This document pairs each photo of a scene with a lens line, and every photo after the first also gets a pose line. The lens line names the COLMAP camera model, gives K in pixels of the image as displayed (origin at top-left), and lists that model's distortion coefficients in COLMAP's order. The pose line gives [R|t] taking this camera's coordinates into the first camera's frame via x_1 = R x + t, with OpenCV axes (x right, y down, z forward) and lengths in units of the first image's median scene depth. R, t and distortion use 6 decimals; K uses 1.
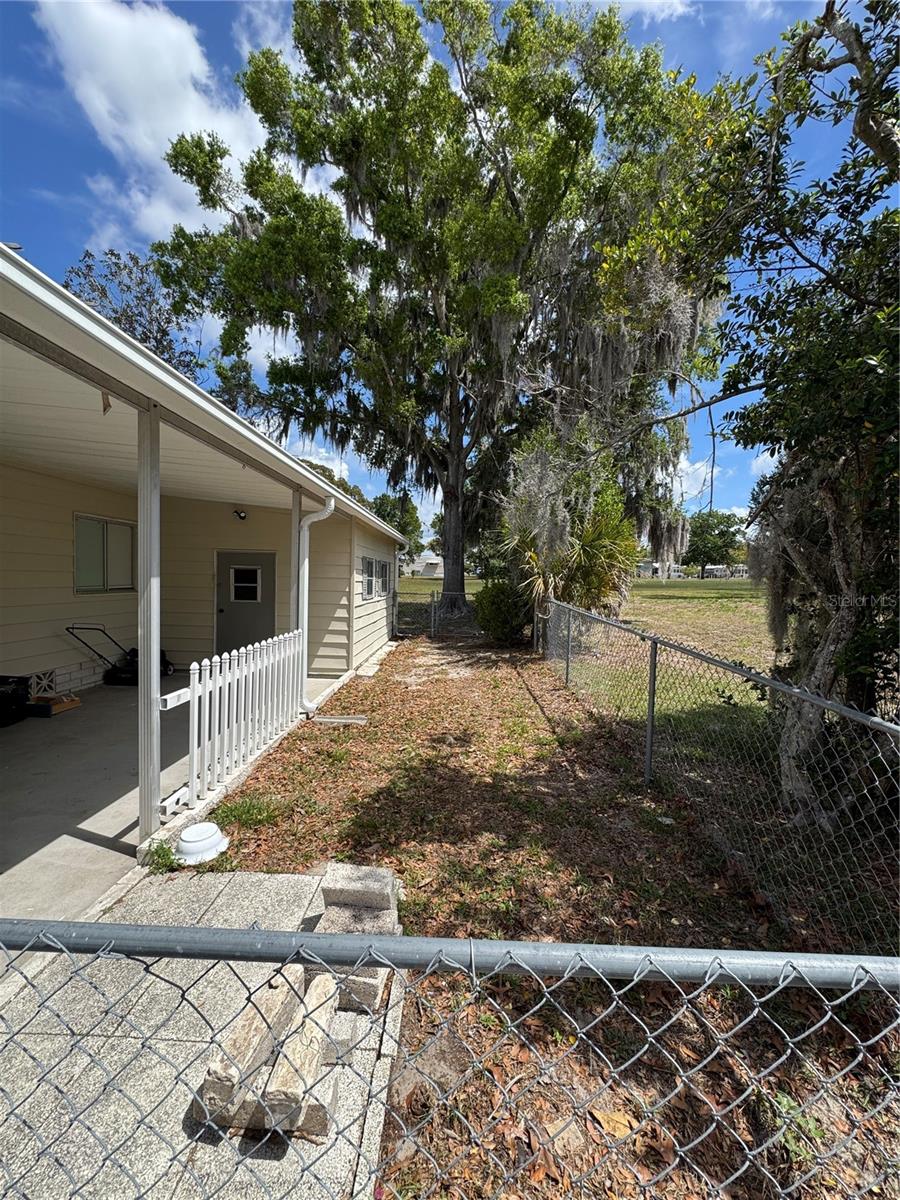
lens RADIAL K [[478.5, 0, 449.6], [0, 478.5, 600.1], [0, 0, 1]] dist [-0.001499, 0.000025]
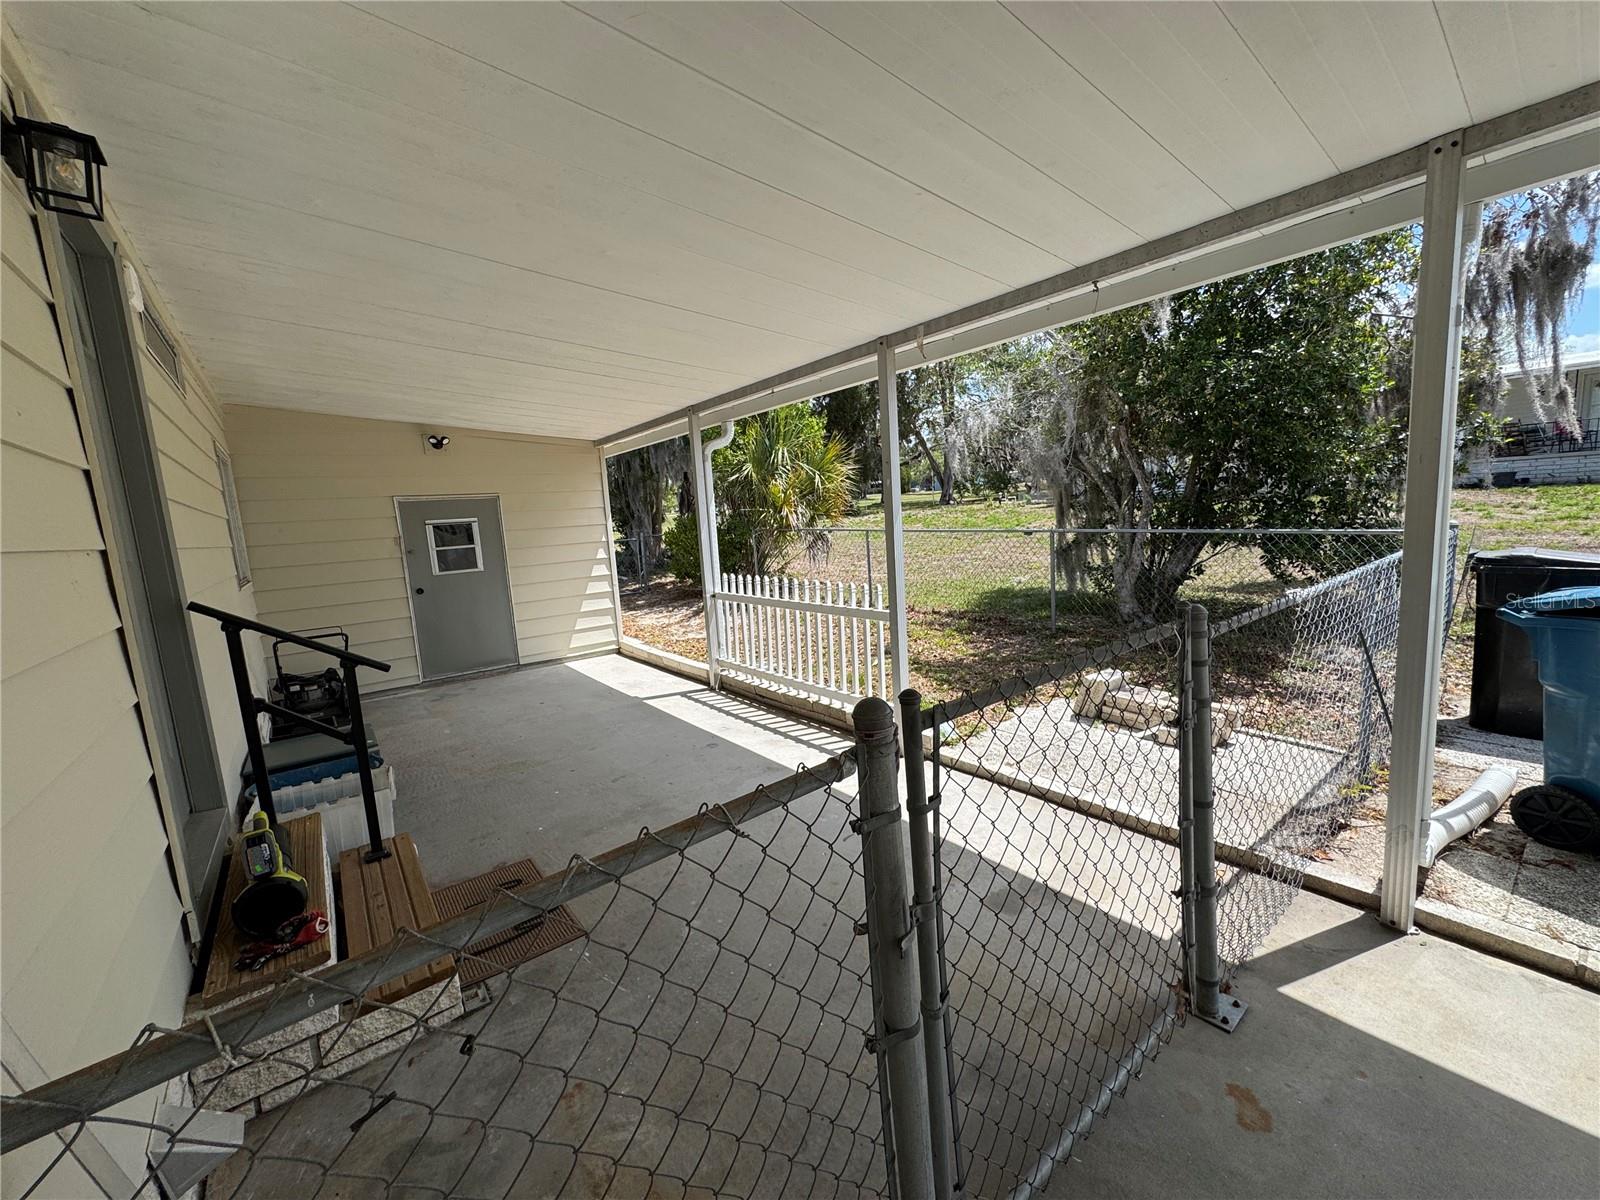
lens RADIAL K [[638.1, 0, 799.8], [0, 638.1, 598.1], [0, 0, 1]] dist [-0.001499, 0.000025]
pose [[0.771175, -0.158604, 0.616550, -0.617994], [0.109498, 0.987082, 0.116962, -0.013443], [-0.627136, -0.022687, 0.778579, -0.006385]]
